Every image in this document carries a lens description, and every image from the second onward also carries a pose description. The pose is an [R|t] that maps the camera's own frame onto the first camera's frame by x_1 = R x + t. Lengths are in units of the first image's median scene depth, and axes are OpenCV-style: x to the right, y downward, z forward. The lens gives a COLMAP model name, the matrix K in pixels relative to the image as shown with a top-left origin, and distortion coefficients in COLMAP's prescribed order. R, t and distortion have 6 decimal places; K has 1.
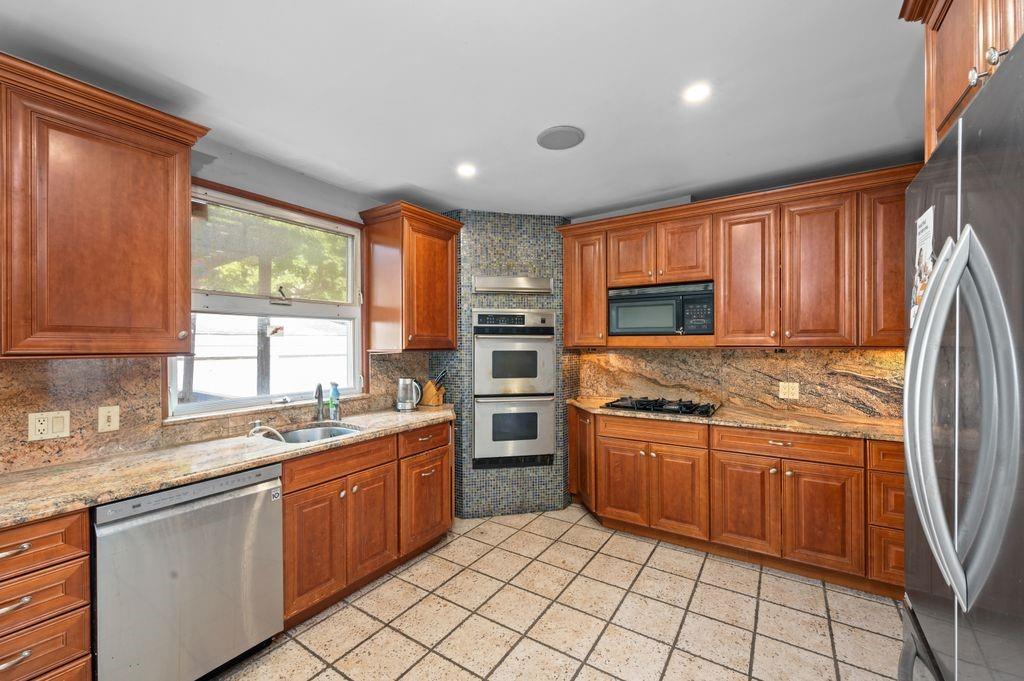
lens RADIAL K [[405.0, 0, 514.6], [0, 405.0, 343.4], [0, 0, 1]] dist [0.000811, 0.000020]
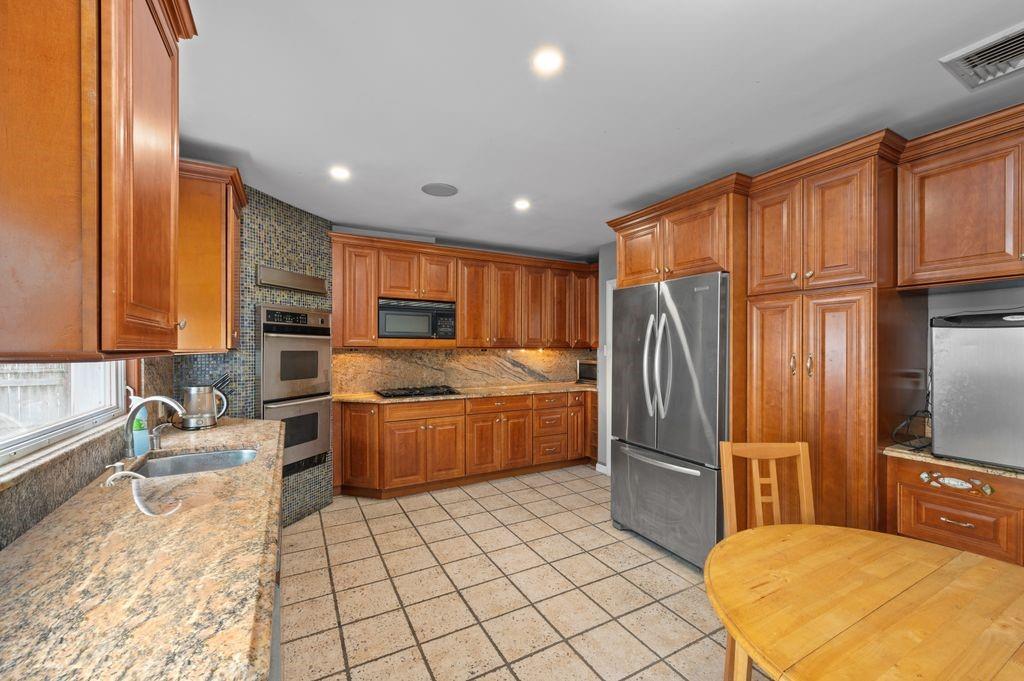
lens RADIAL K [[409.5, 0, 511.3], [0, 409.5, 345.3], [0, 0, 1]] dist [0.000655, -0.000030]
pose [[0.475537, 0.008212, 0.879658, -0.664897], [-0.008682, 0.999952, -0.004642, 0.005576], [-0.879653, -0.005430, 0.475585, 0.104786]]
